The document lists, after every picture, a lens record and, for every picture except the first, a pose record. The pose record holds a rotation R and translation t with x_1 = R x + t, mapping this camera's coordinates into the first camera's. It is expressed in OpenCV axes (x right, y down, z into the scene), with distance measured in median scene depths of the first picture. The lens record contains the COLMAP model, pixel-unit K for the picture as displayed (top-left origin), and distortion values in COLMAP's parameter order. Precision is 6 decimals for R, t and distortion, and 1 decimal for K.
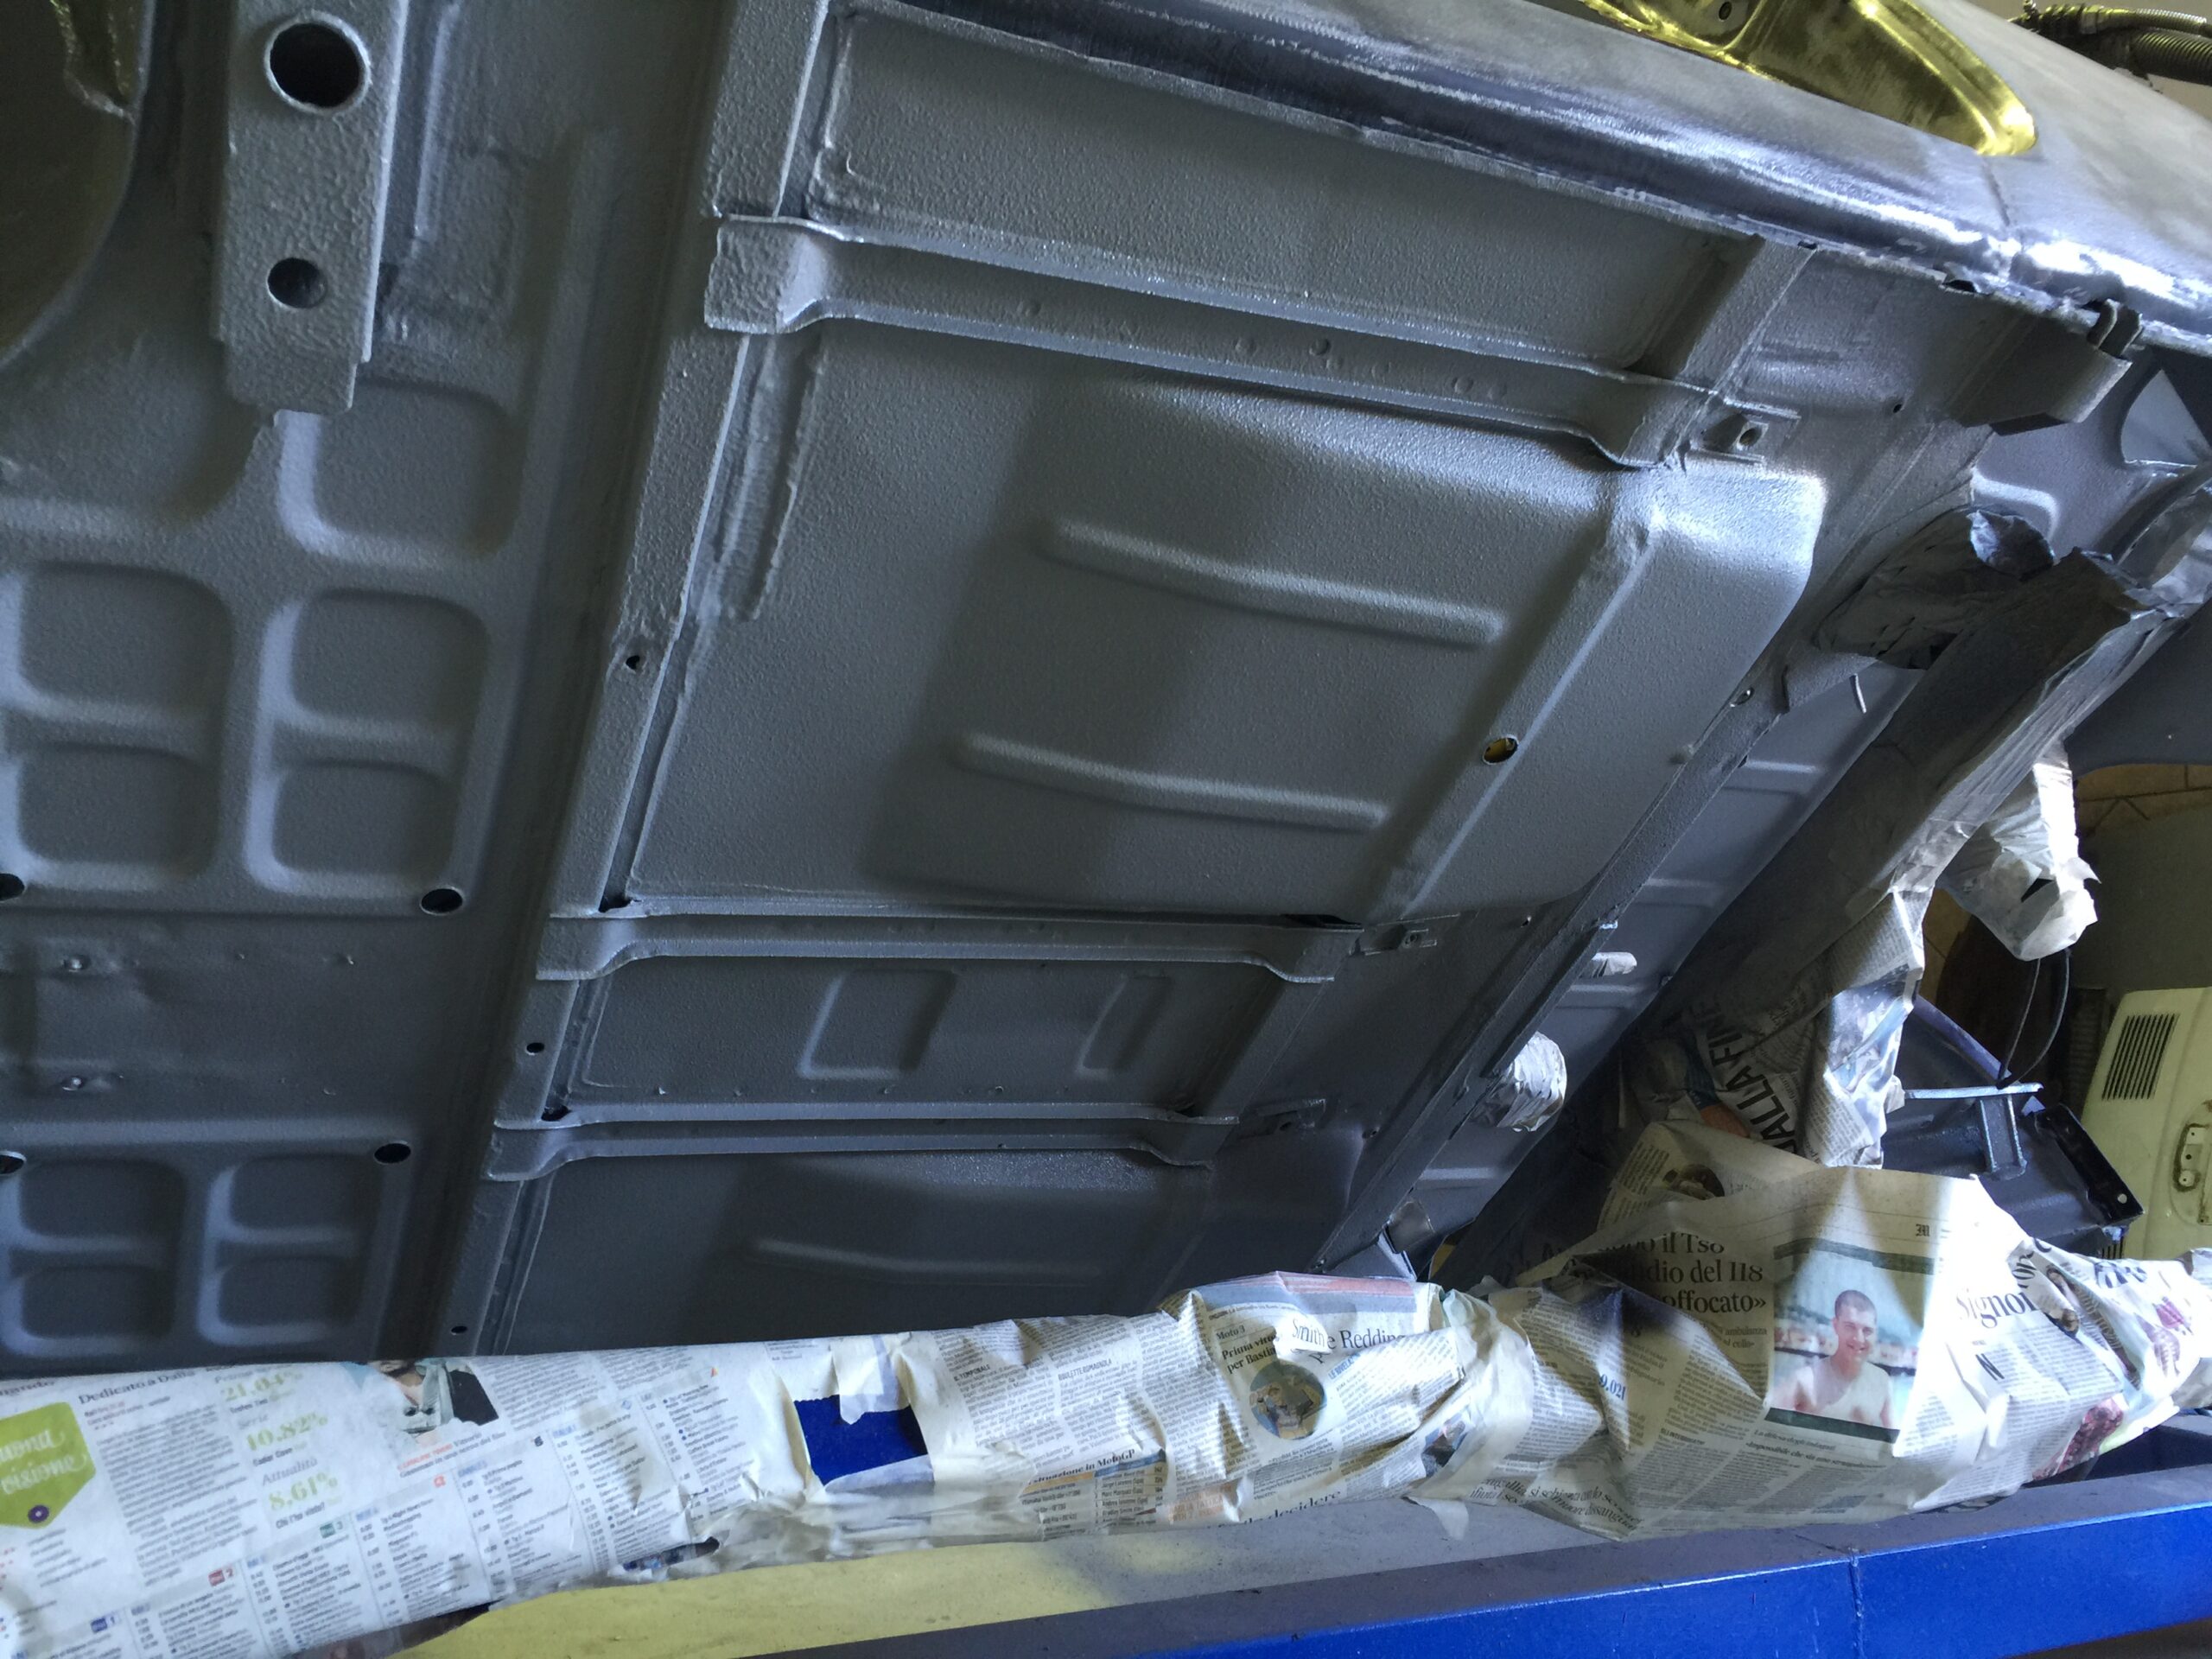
lens RADIAL K [[1946.5, 0, 1043.9], [0, 1946.5, 830.9], [0, 0, 1]] dist [0.099894, -0.149332]
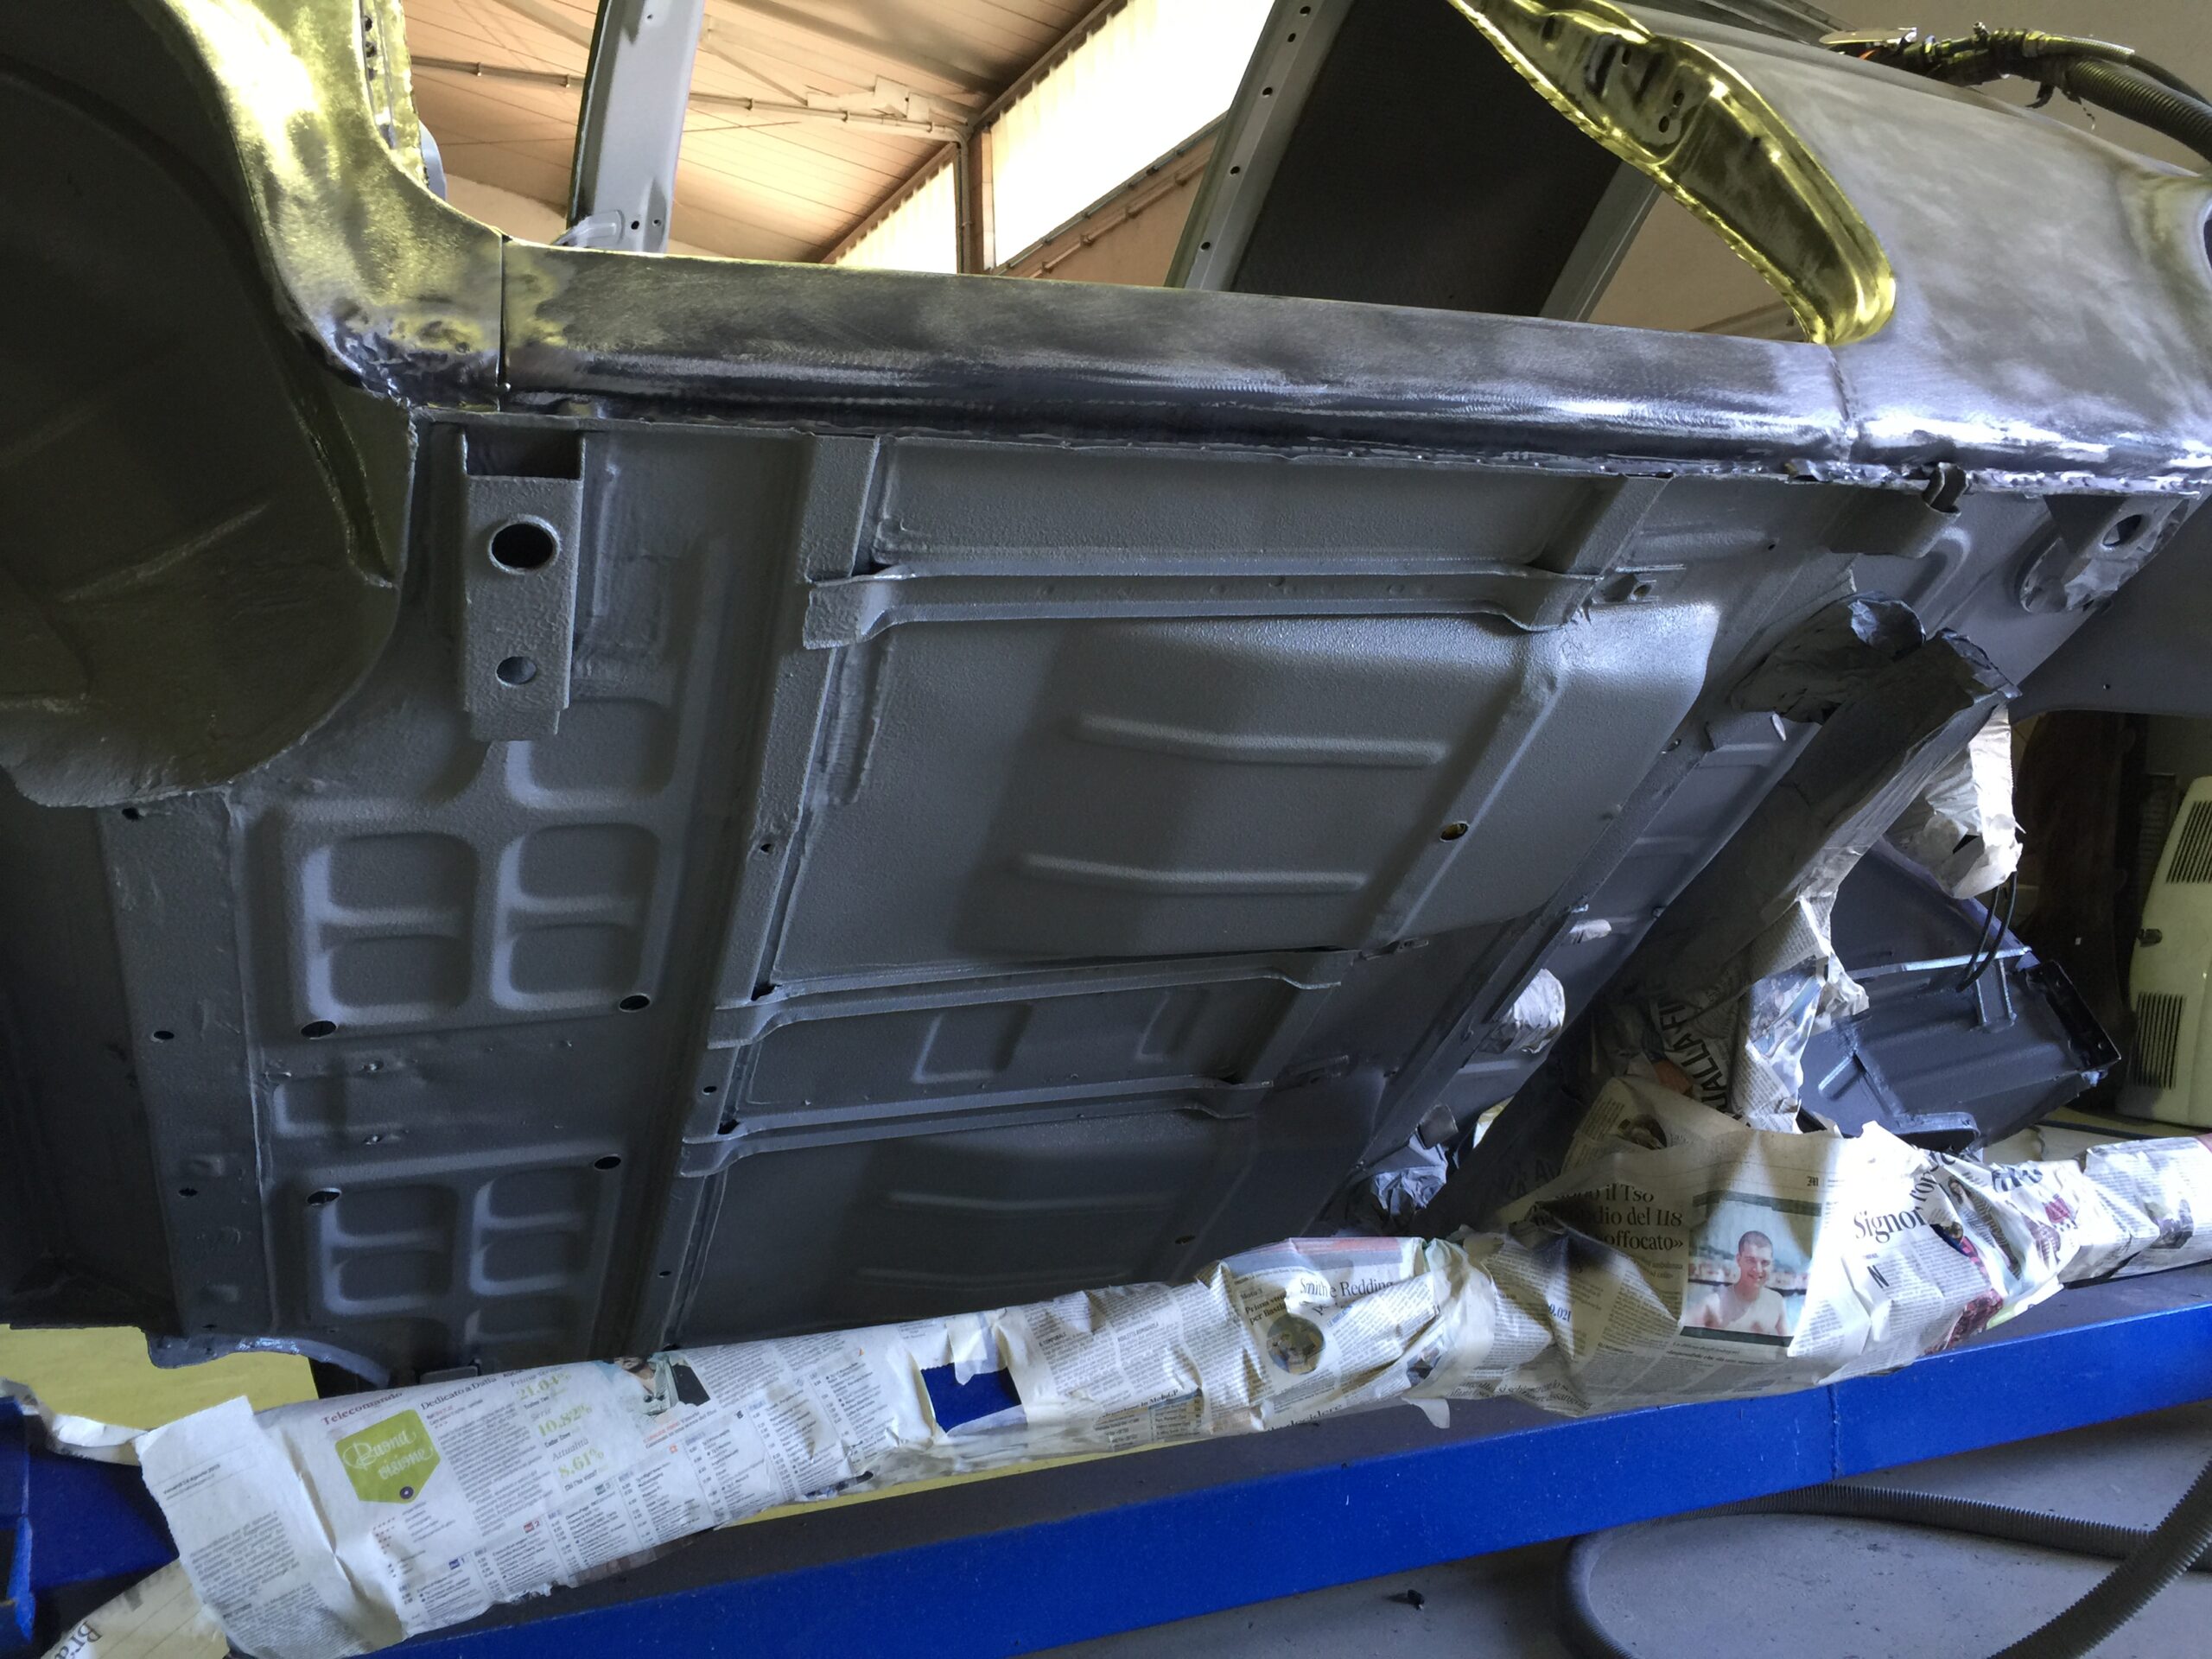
lens RADIAL K [[1946.5, 0, 1043.9], [0, 1946.5, 830.9], [0, 0, 1]] dist [0.099894, -0.149332]
pose [[0.996740, -0.044453, -0.067332, 0.059902], [0.052909, 0.990165, 0.129514, -0.228960], [0.060913, -0.132655, 0.989289, -0.262395]]
